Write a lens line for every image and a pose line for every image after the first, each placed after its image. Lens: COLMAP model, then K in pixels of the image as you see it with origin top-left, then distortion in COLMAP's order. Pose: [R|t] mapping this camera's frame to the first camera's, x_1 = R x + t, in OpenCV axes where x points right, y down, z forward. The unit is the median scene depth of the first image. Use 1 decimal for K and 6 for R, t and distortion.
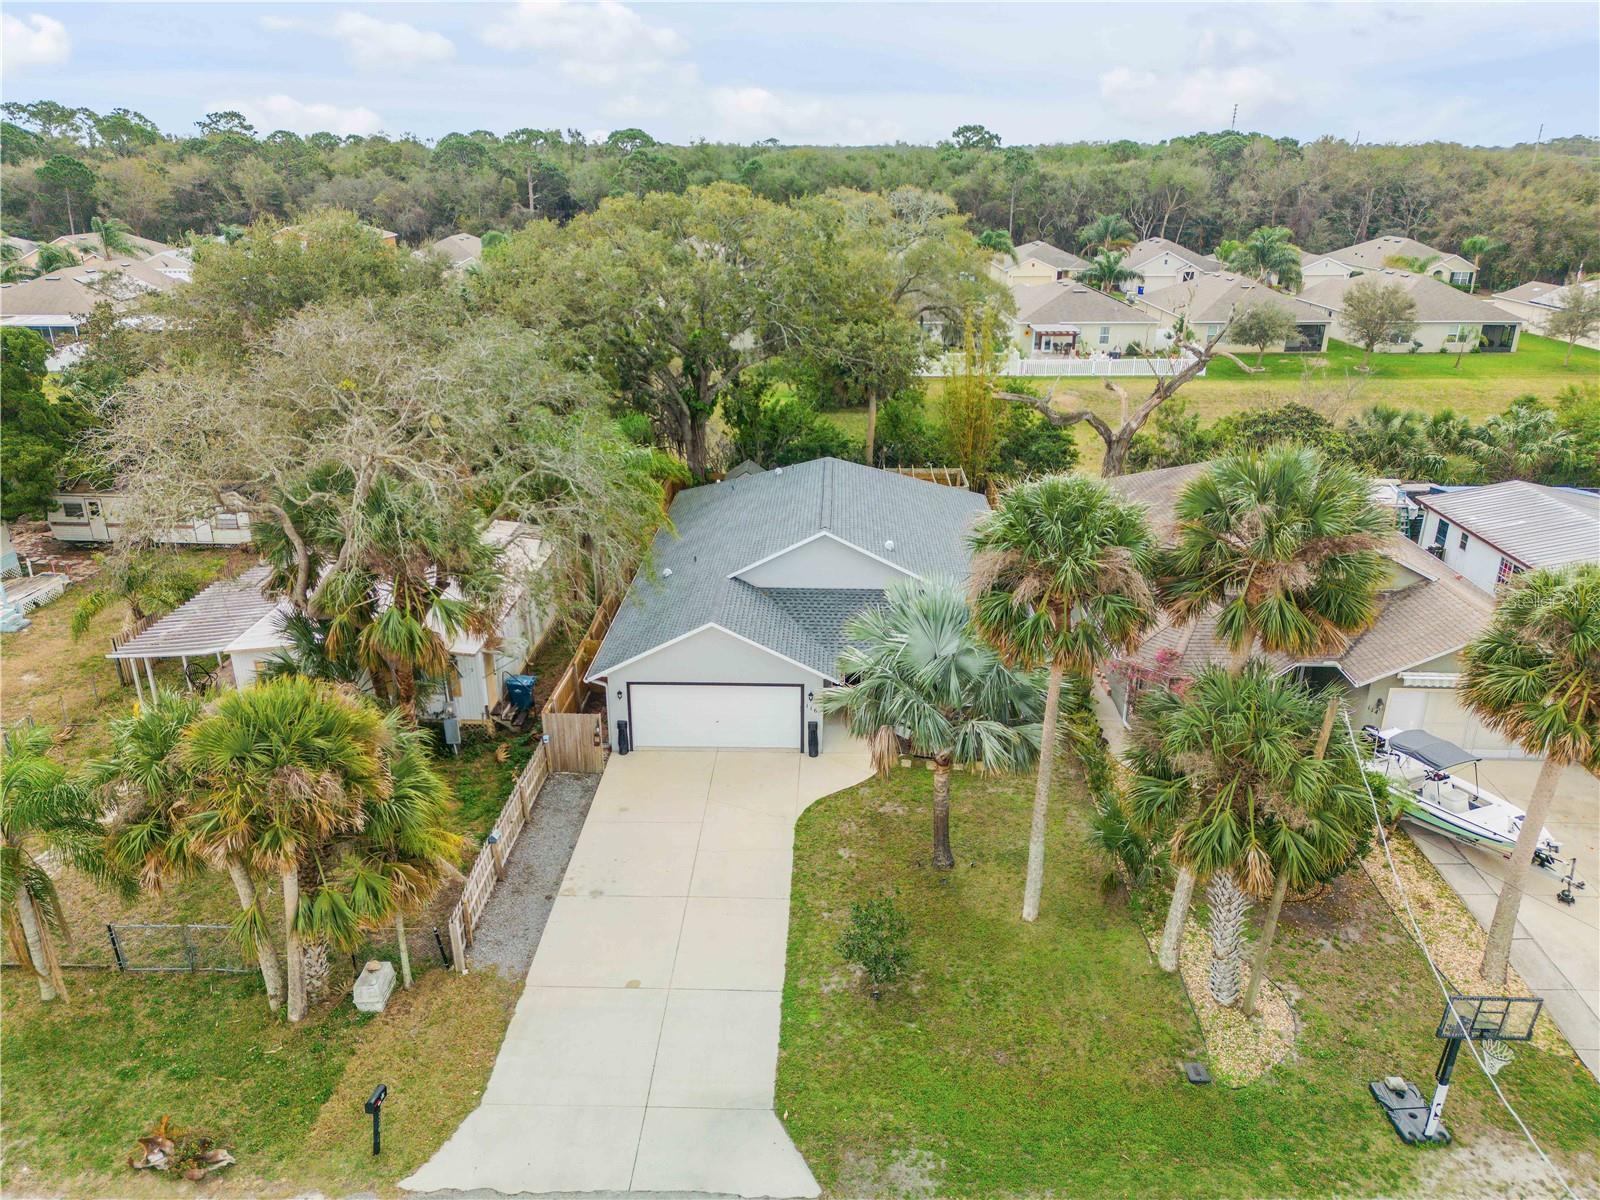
lens RADIAL K [[1140.5, 0, 800.0], [0, 1140.5, 600.0], [0, 0, 1]] dist [0.071488, -0.066562]
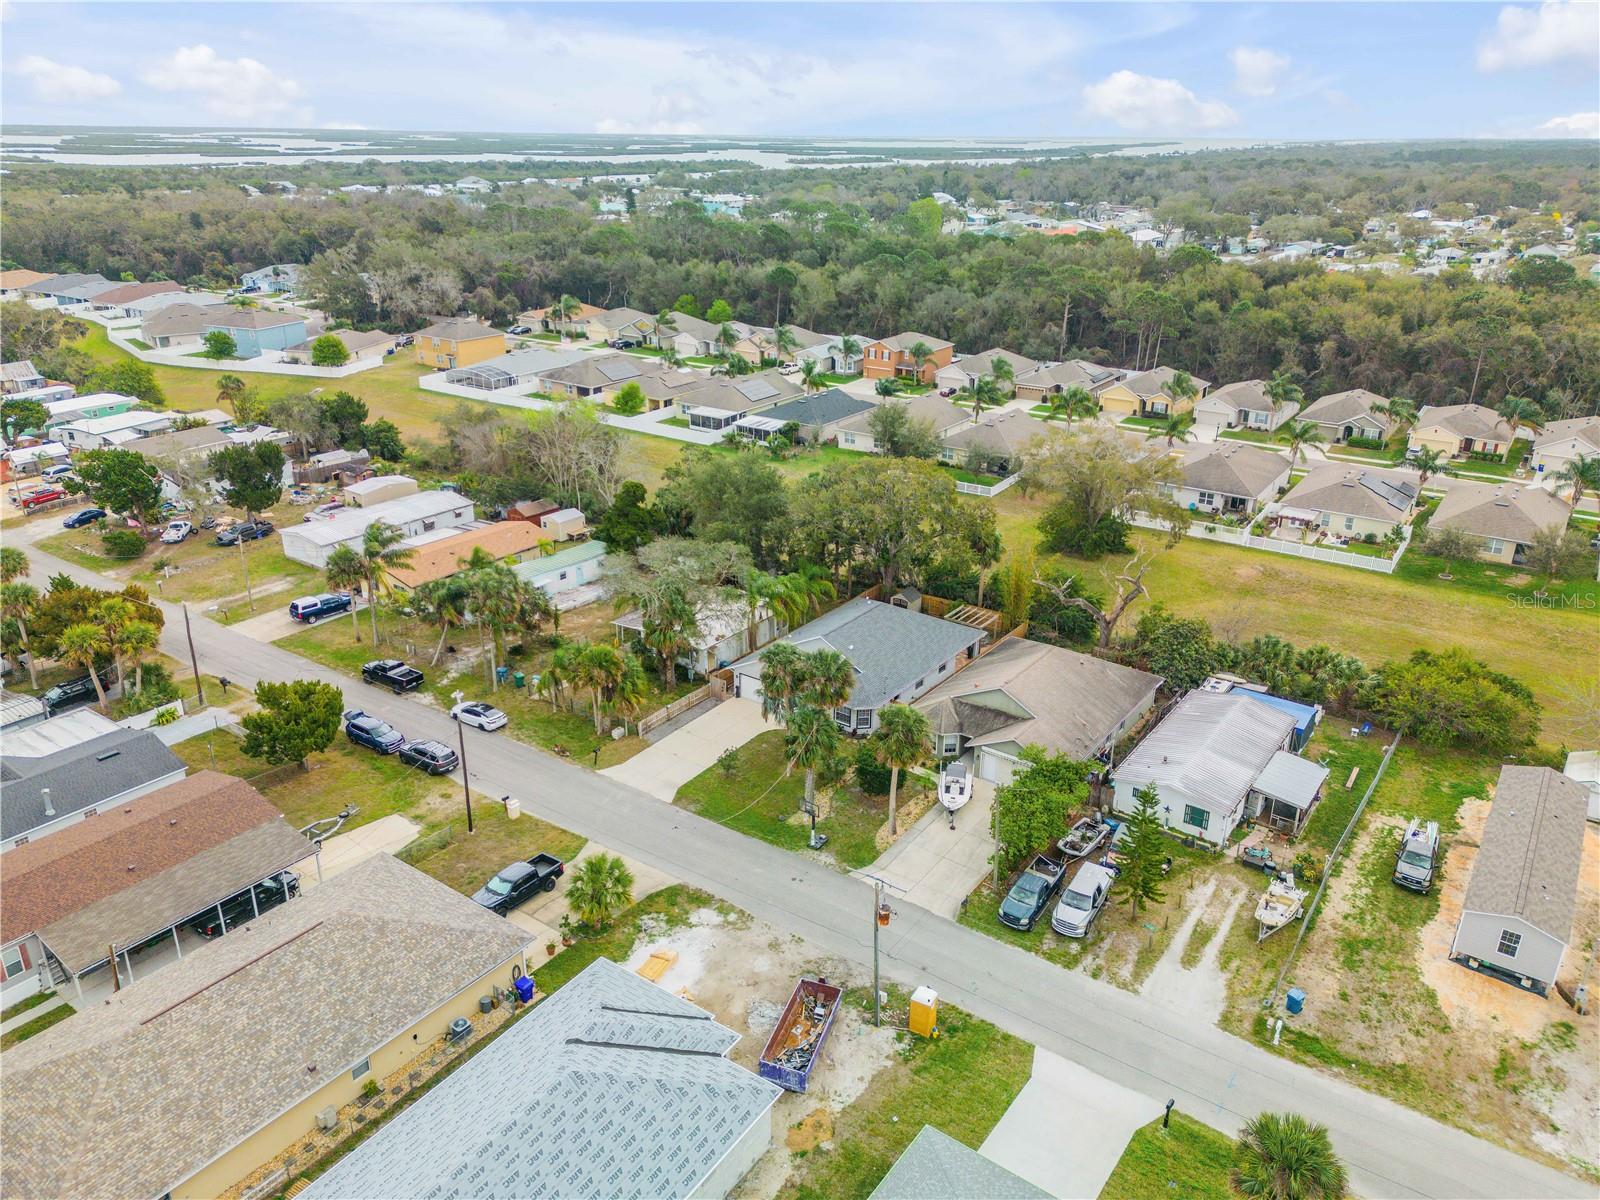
lens RADIAL K [[1112.5, 0, 800.0], [0, 1112.5, 600.0], [0, 0, 1]] dist [0.102016, -0.124890]
pose [[0.828712, 0.216720, -0.516013, 1.323919], [-0.212407, 0.974793, 0.068278, -0.316138], [0.517803, 0.053022, 0.853855, -1.253974]]
